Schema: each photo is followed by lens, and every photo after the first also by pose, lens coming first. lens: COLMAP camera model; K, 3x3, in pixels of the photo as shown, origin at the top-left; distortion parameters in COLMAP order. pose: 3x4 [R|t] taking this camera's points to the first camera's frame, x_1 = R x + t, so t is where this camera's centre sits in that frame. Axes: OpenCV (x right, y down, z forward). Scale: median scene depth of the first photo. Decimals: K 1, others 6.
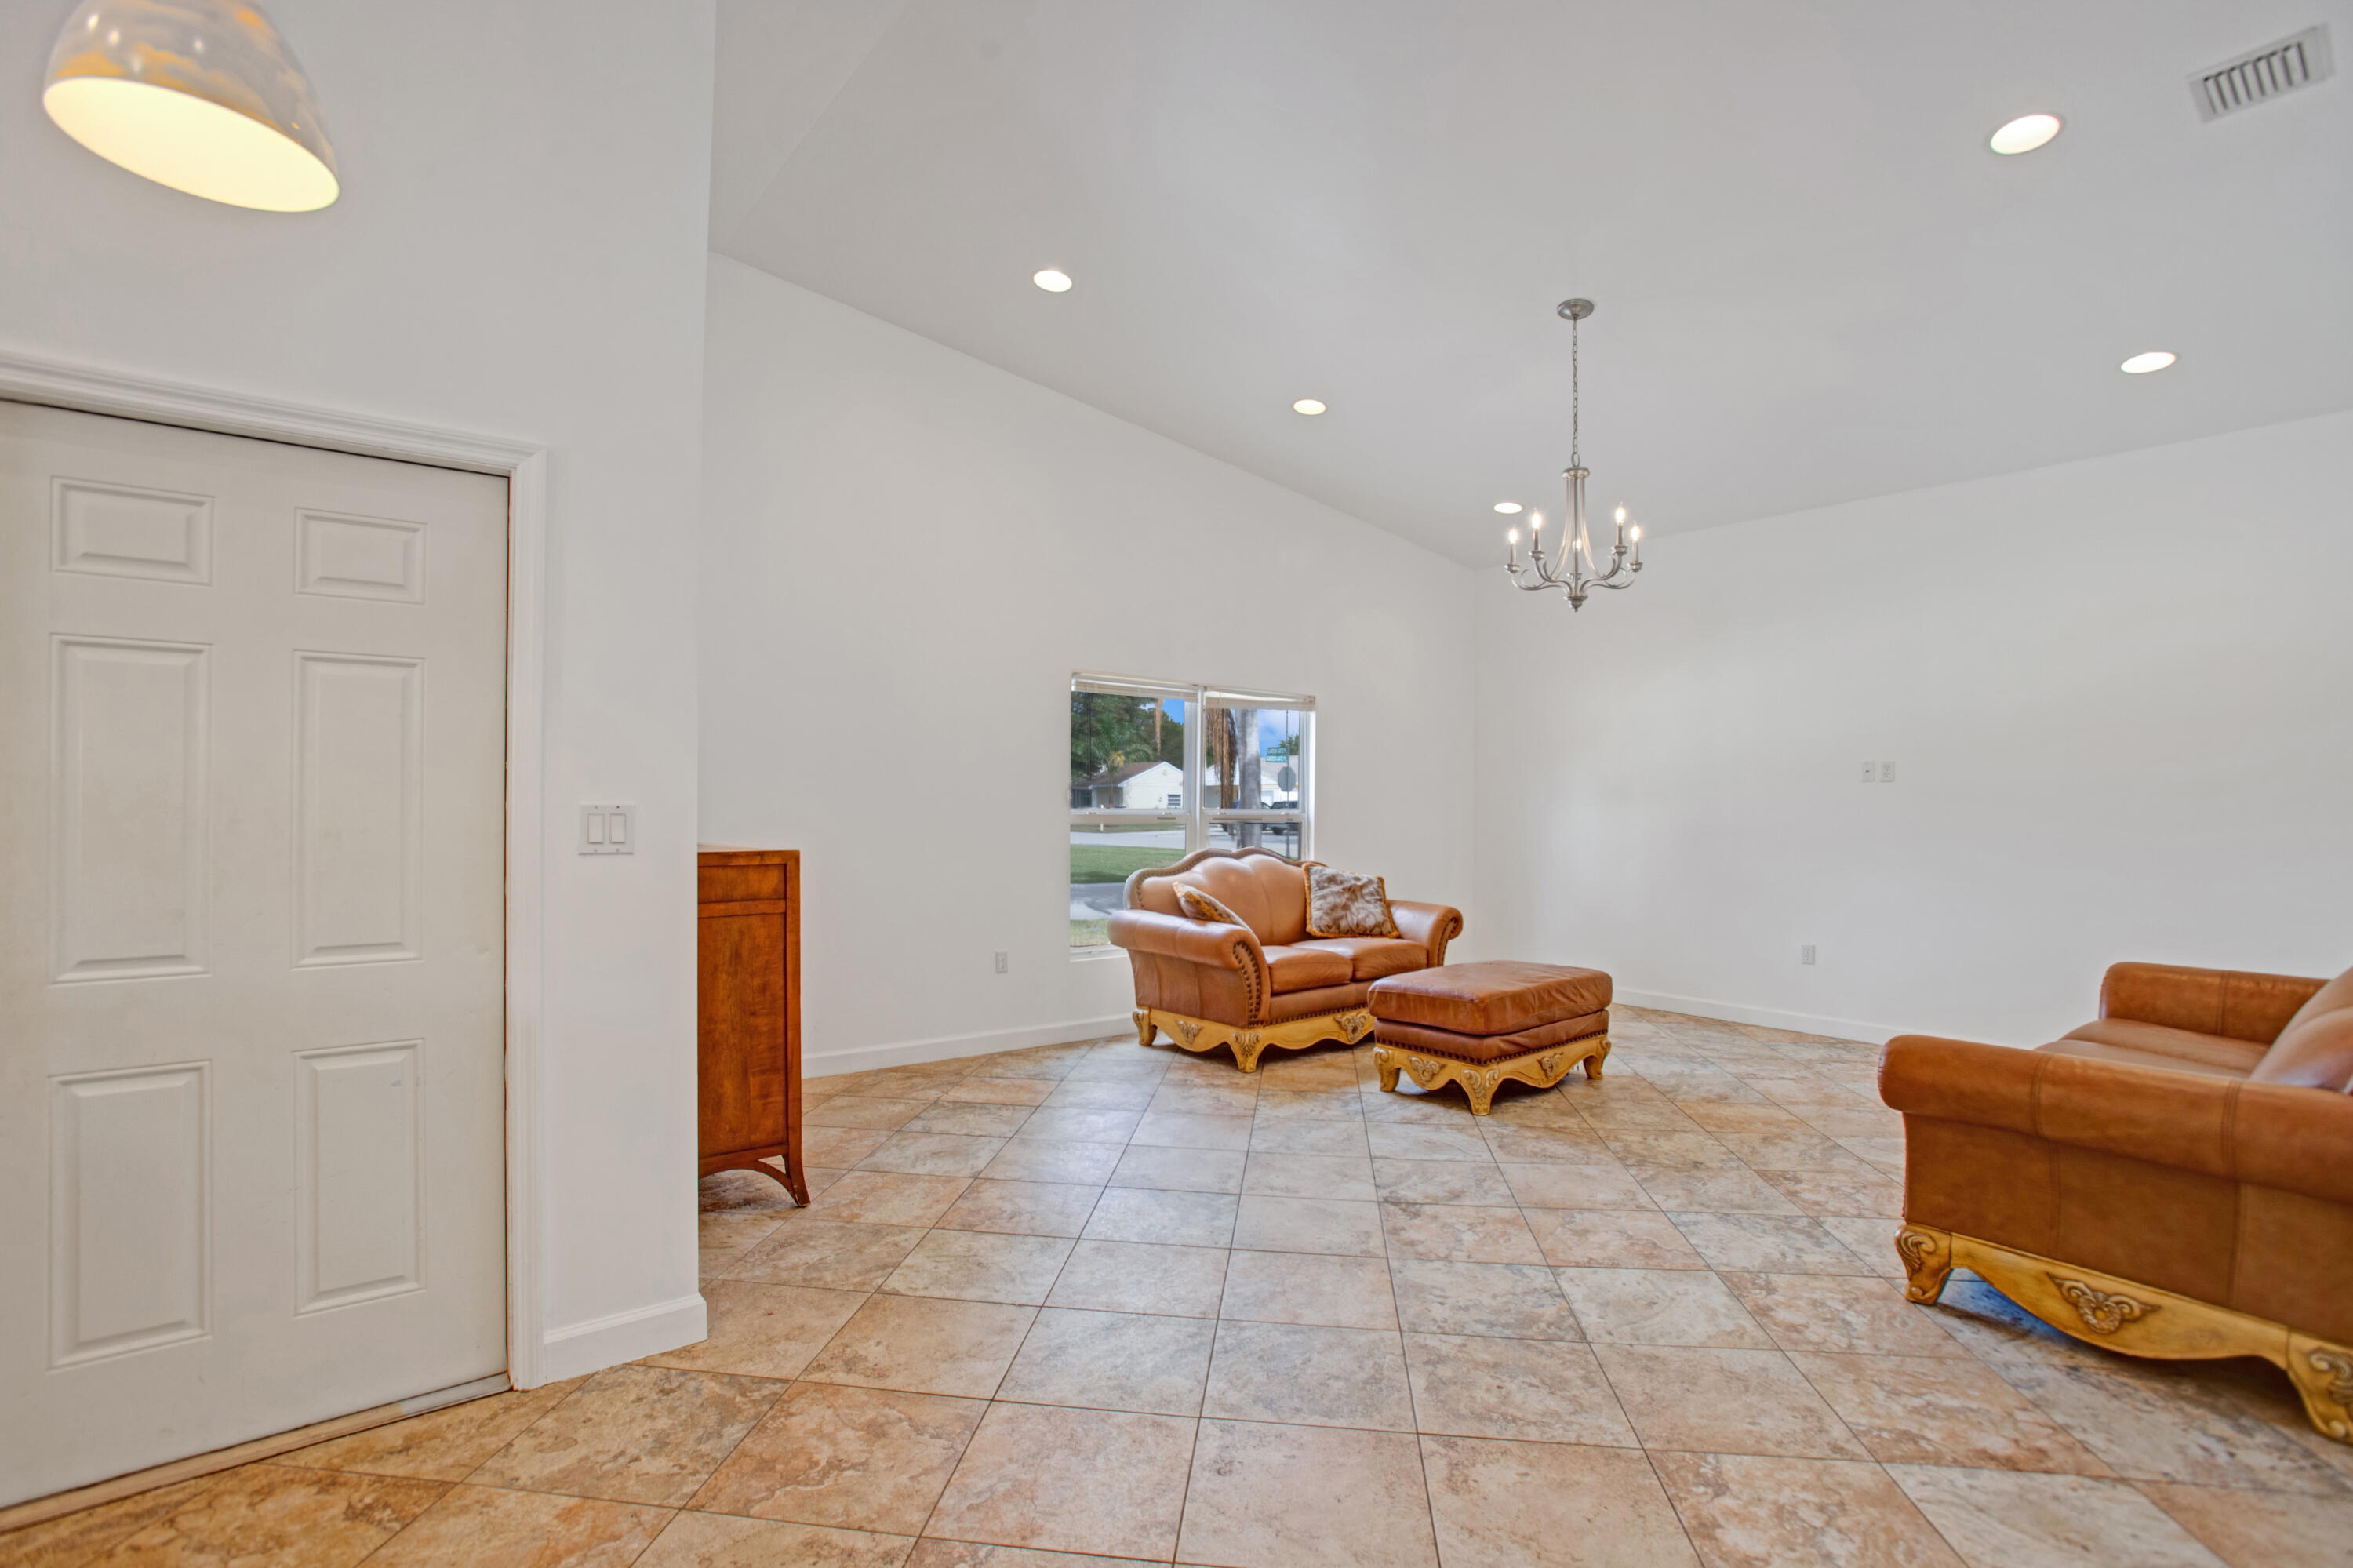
lens RADIAL K [[1100.4, 0, 1177.8], [0, 1100.4, 791.7], [0, 0, 1]] dist [-0.075348, 0.031640]
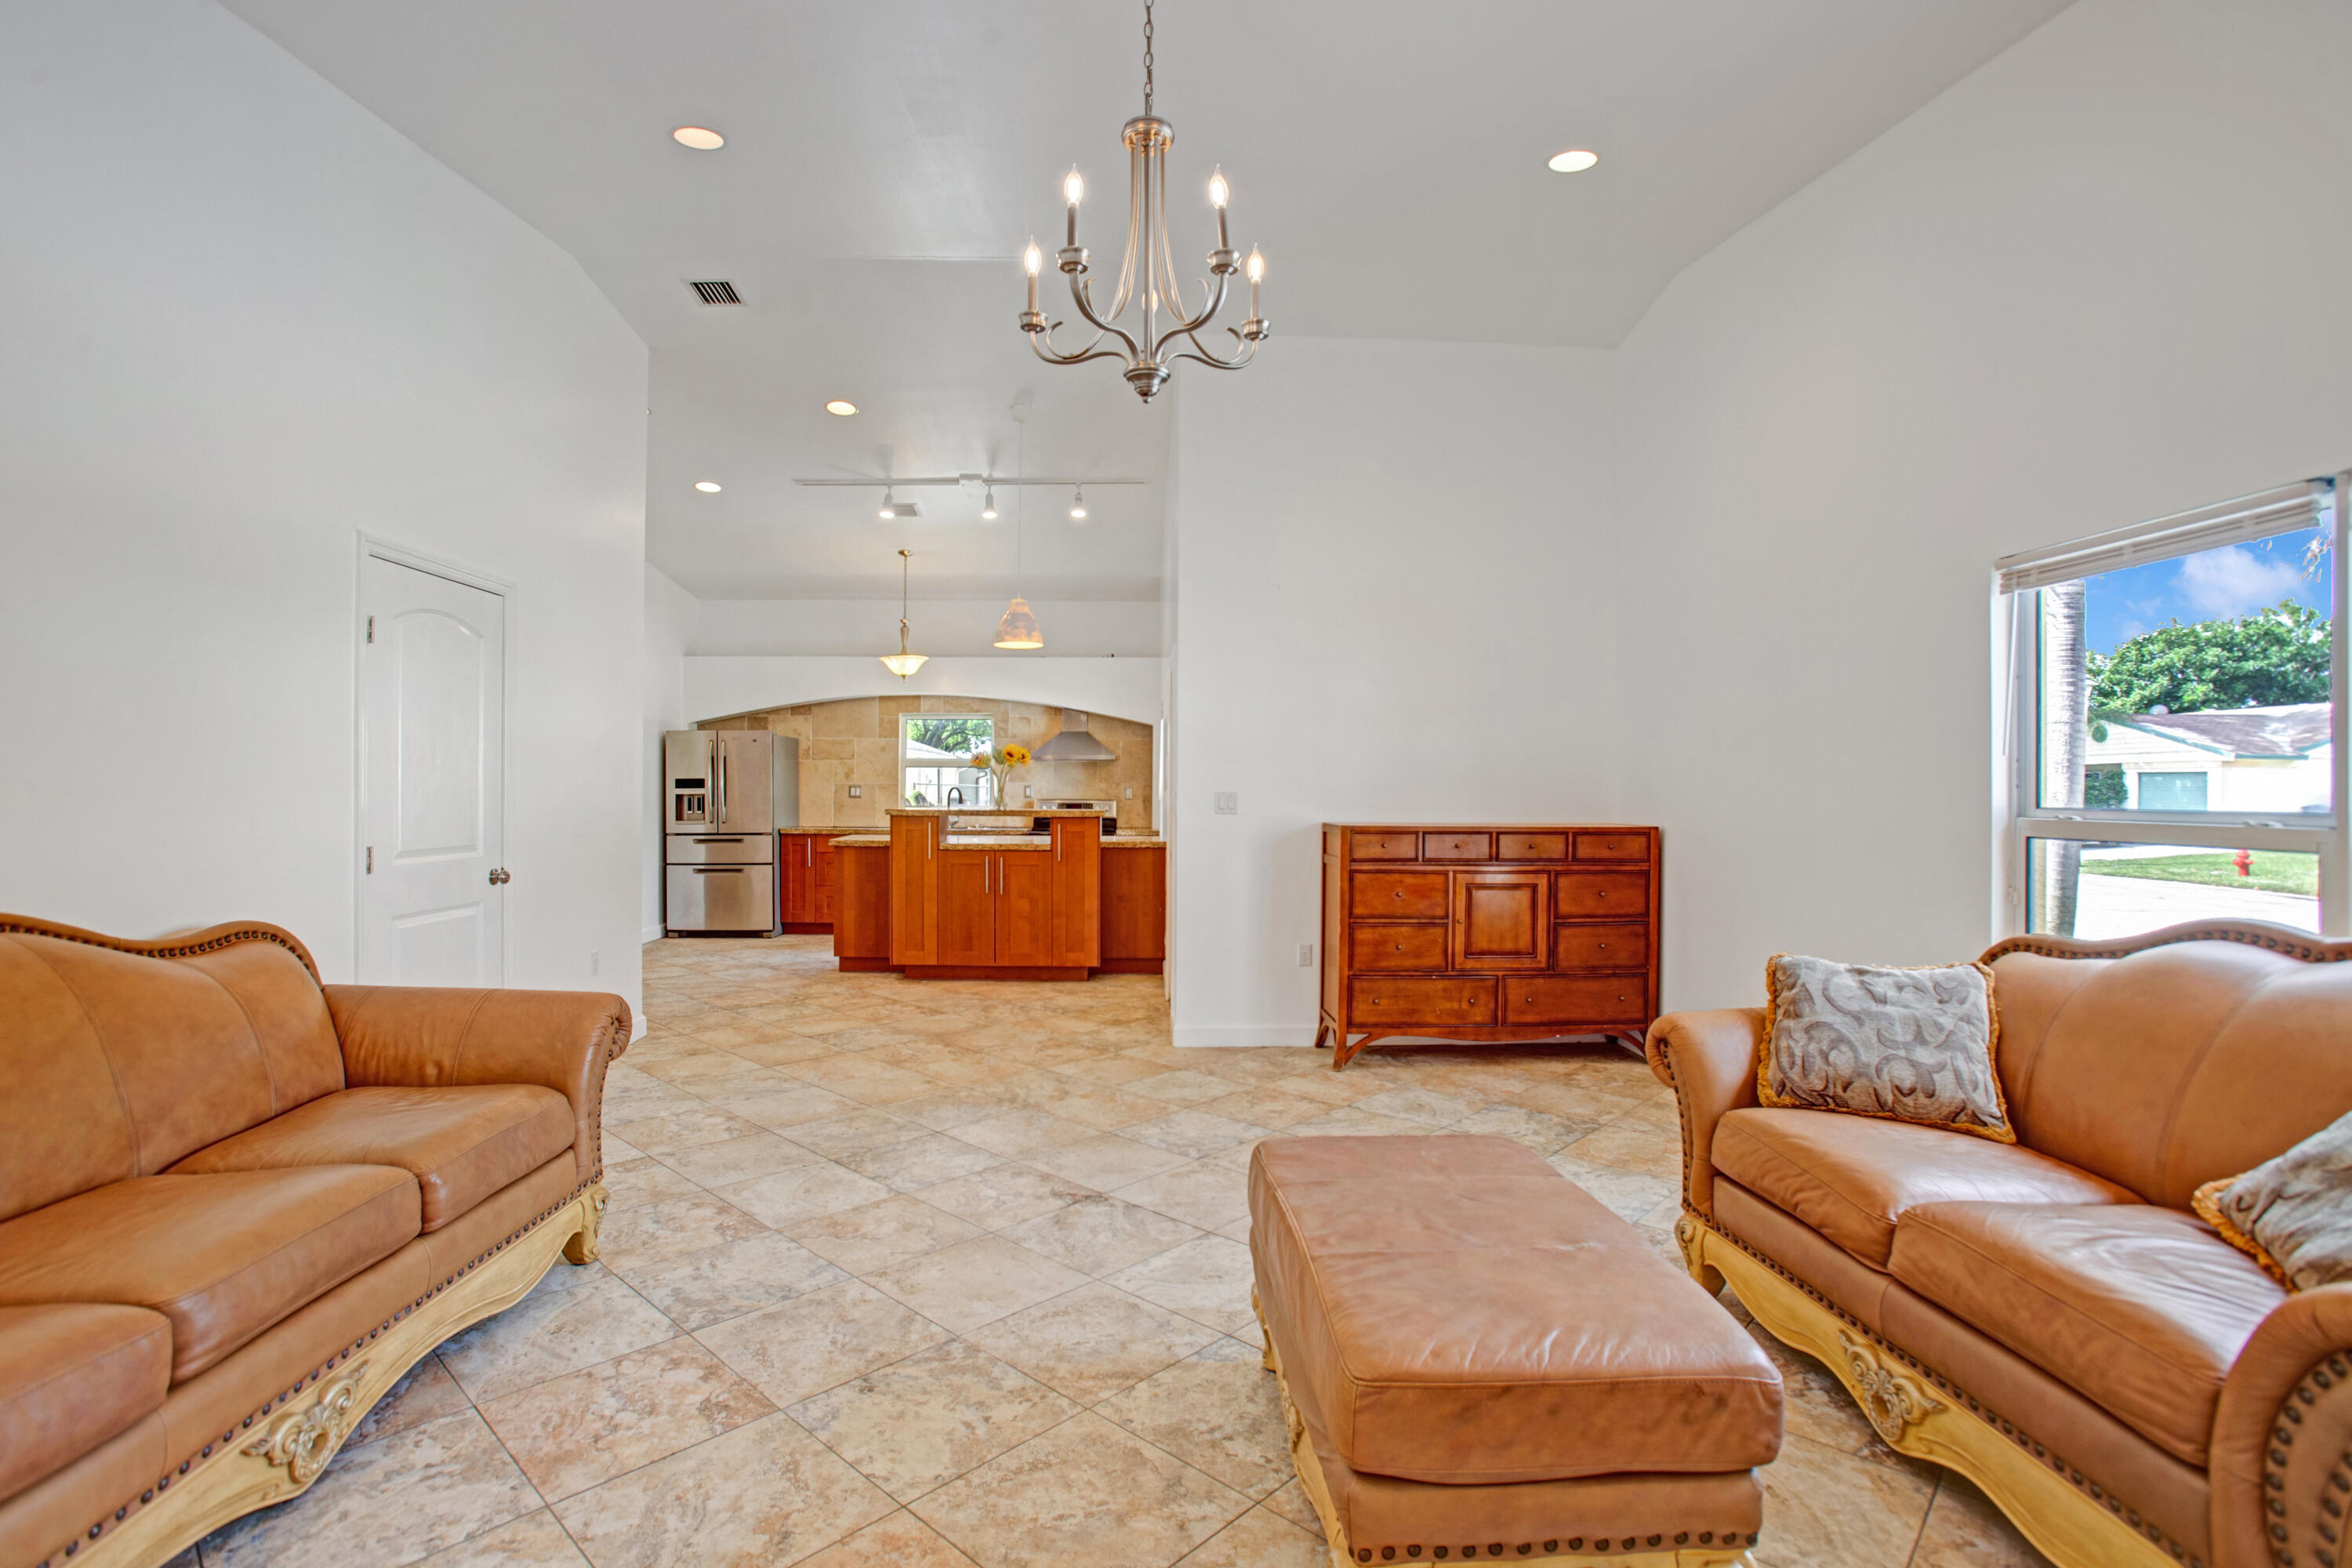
lens RADIAL K [[1109.7, 0, 1157.1], [0, 1109.7, 793.0], [0, 0, 1]] dist [-0.076772, 0.030944]
pose [[-0.595468, -0.011026, -0.803303, 0.768078], [-0.006910, 0.999939, -0.008602, 0.018715], [0.803349, 0.000429, -0.595508, 1.307892]]
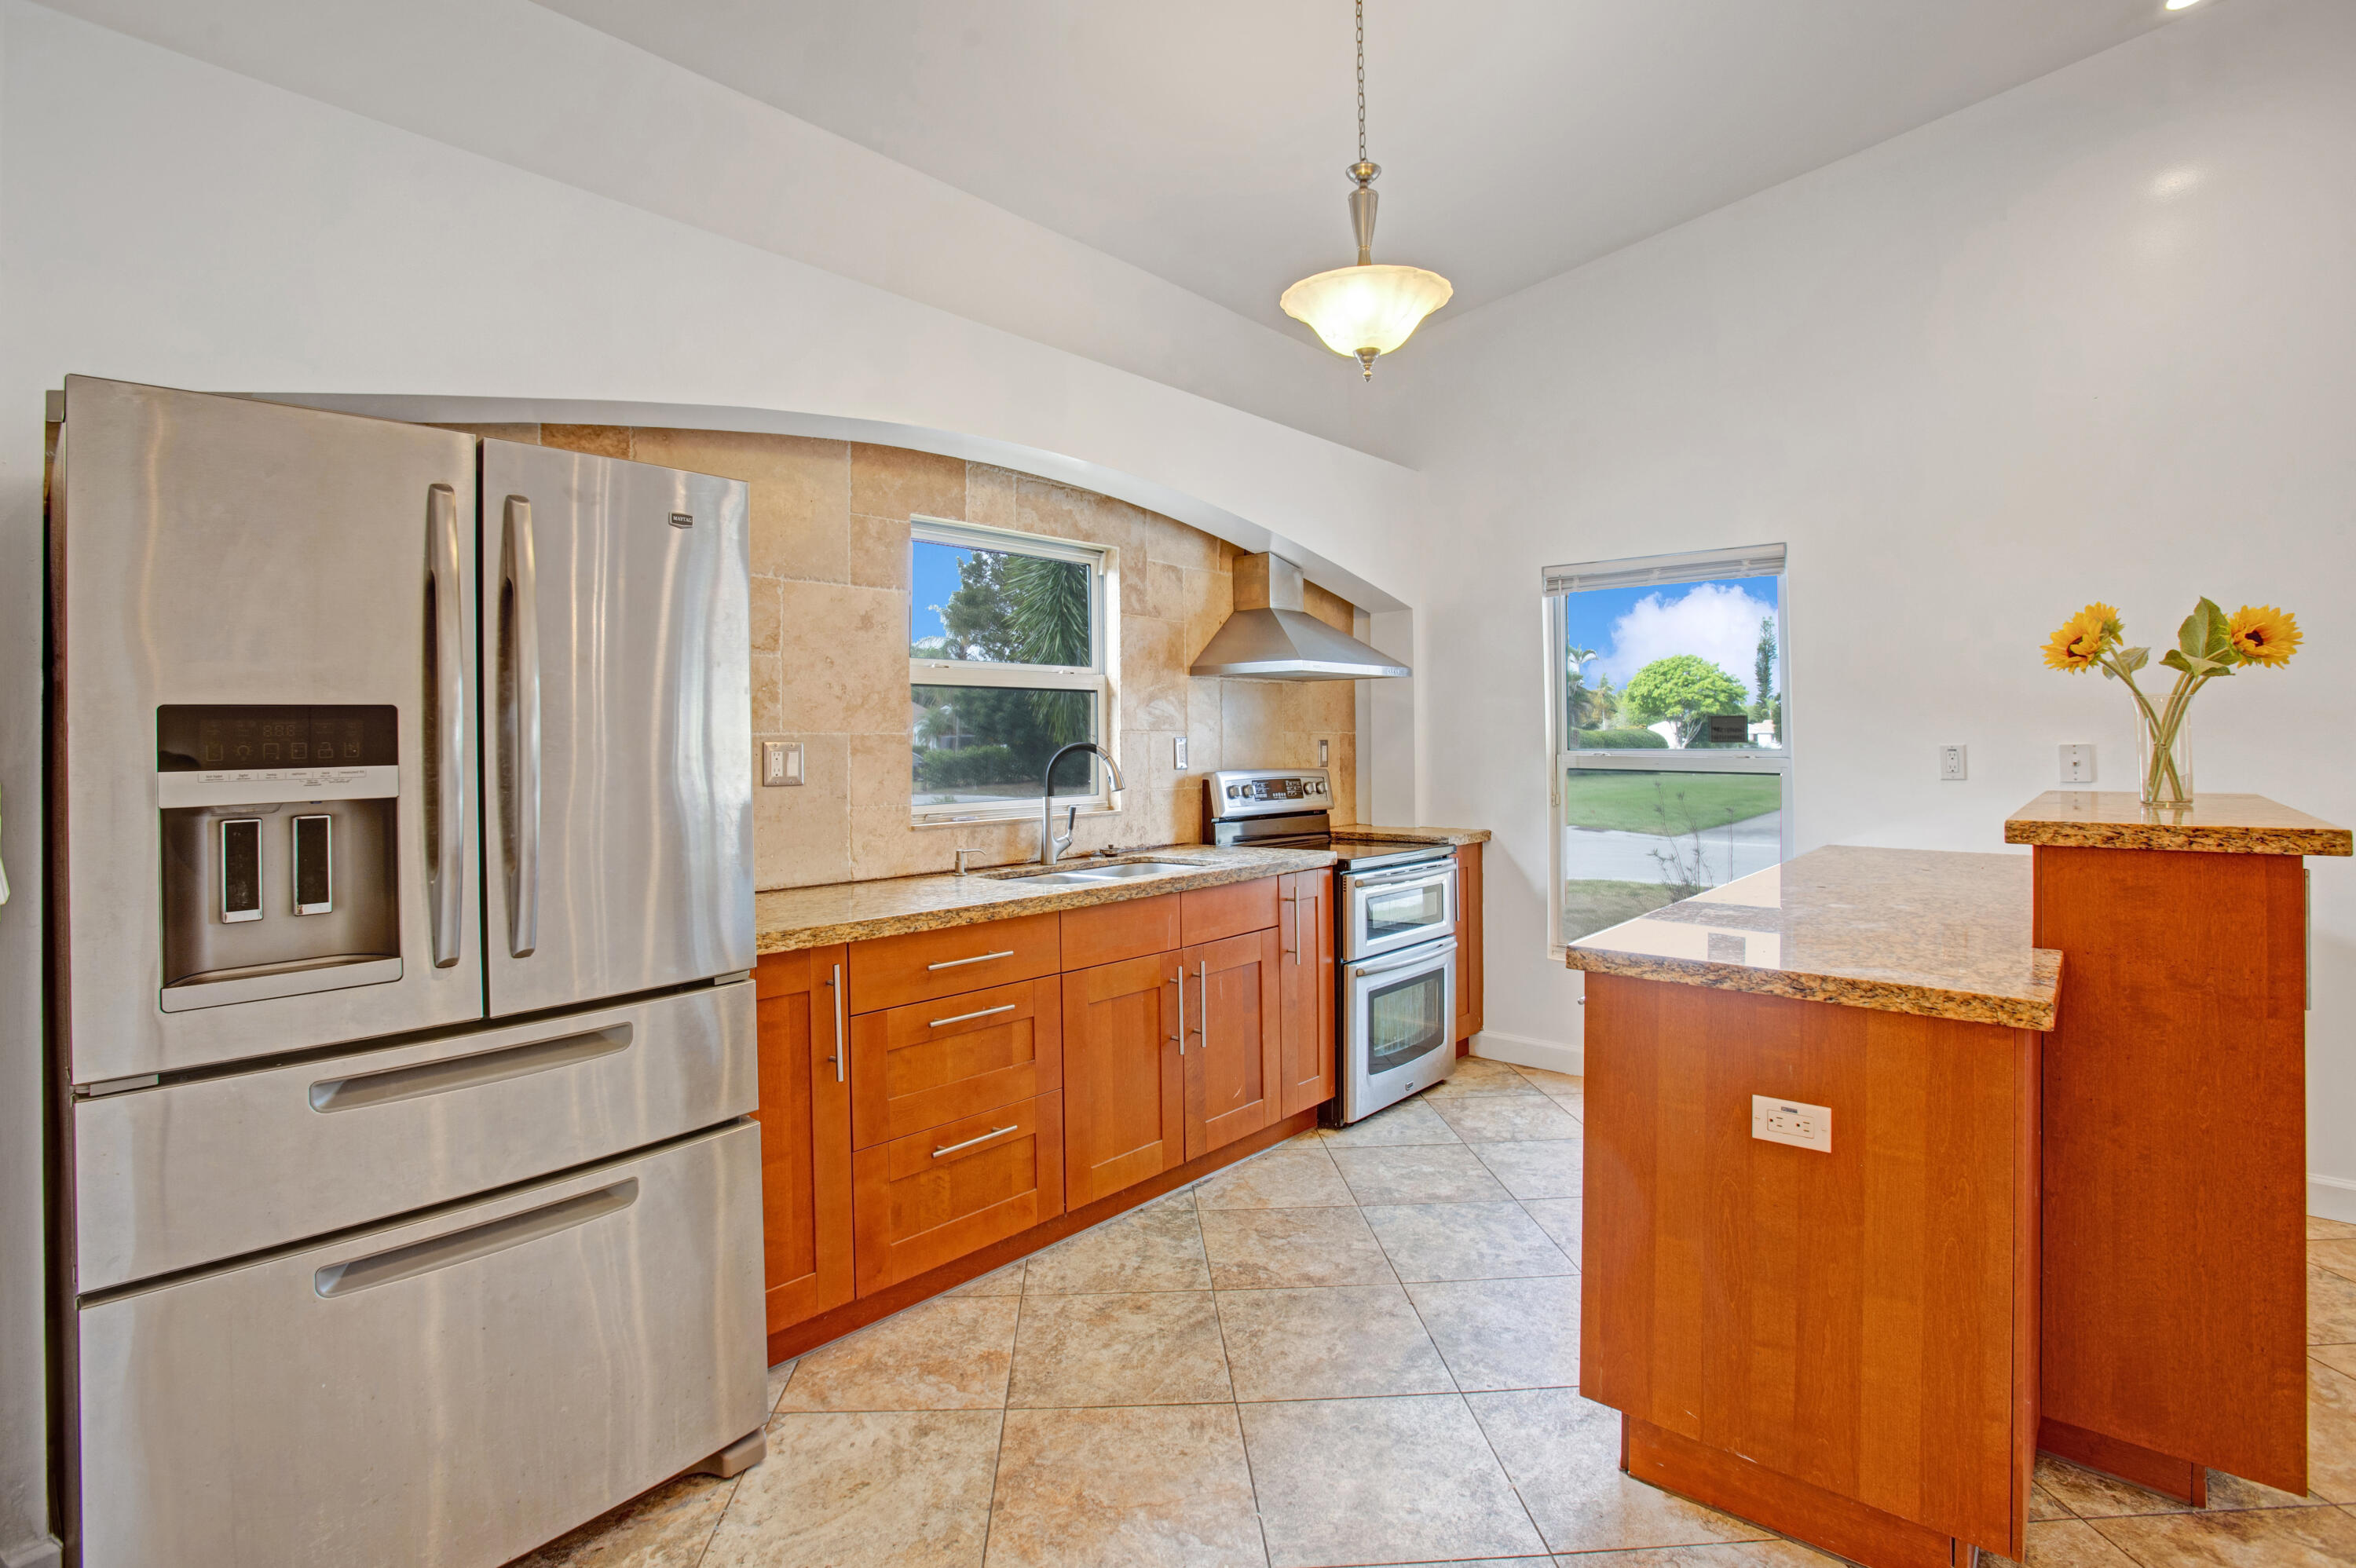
lens RADIAL K [[1115.5, 0, 1157.3], [0, 1115.5, 721.7], [0, 0, 1]] dist [-0.080575, 0.031762]
pose [[0.166437, -0.031471, -0.985550, -0.025948], [0.016795, 0.999436, -0.029078, -0.002276], [0.985909, -0.011712, 0.166871, -0.465639]]
